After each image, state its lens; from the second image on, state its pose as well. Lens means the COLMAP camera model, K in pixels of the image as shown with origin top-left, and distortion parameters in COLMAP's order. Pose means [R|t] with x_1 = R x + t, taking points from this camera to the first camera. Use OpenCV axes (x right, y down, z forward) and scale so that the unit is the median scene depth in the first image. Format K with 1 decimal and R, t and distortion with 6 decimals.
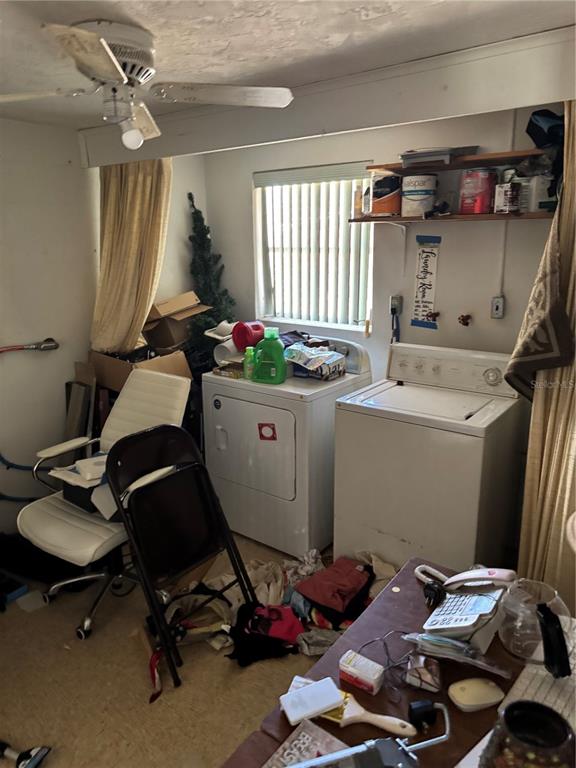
lens RADIAL K [[540.7, 0, 293.0], [0, 540.7, 383.5], [0, 0, 1]] dist [0.052118, -0.055110]
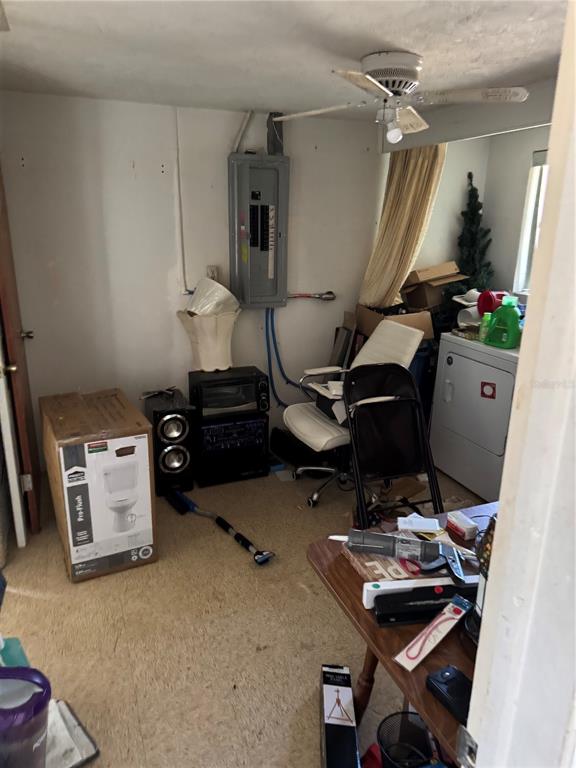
lens RADIAL K [[540.7, 0, 283.2], [0, 540.7, 387.5], [0, 0, 1]] dist [0.052118, -0.055110]
pose [[0.849338, 0.176069, -0.497619, 0.148244], [-0.154215, 0.984368, 0.085077, 0.053590], [0.504820, 0.004481, 0.863213, -0.174808]]
